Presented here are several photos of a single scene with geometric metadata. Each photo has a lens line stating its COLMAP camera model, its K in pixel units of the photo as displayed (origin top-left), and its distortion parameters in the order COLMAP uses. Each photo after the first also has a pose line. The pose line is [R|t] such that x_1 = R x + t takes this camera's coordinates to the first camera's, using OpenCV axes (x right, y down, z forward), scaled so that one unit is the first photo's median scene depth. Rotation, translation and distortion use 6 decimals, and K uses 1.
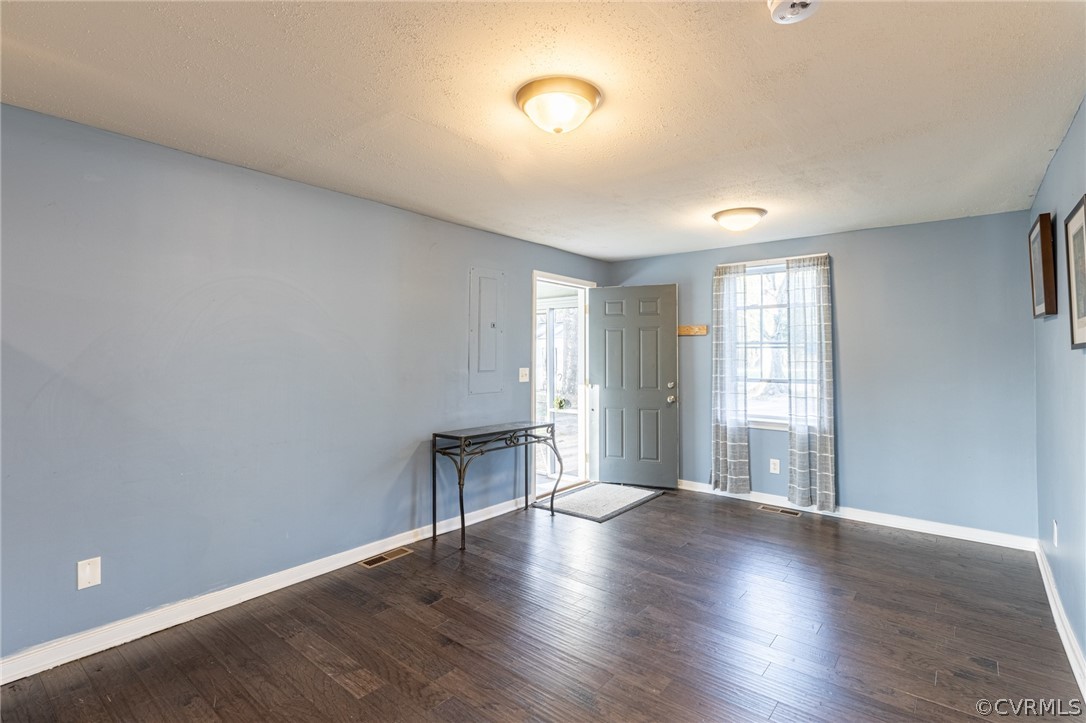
lens RADIAL K [[511.9, 0, 552.2], [0, 511.9, 348.1], [0, 0, 1]] dist [-0.009769, 0.000712]
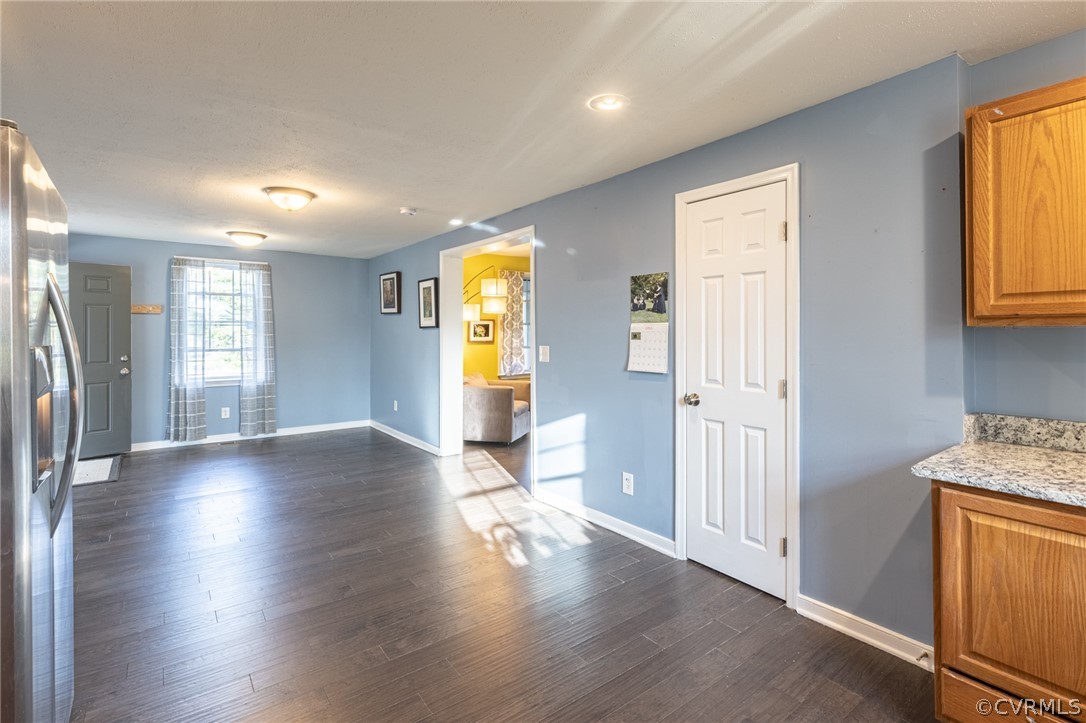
lens RADIAL K [[523.6, 0, 569.3], [0, 523.6, 333.9], [0, 0, 1]] dist [-0.000402, 0.001160]
pose [[0.221315, -0.002992, 0.975198, -0.737096], [-0.012924, 0.999898, 0.006001, 0.001317], [-0.975117, -0.013931, 0.221254, -0.196021]]
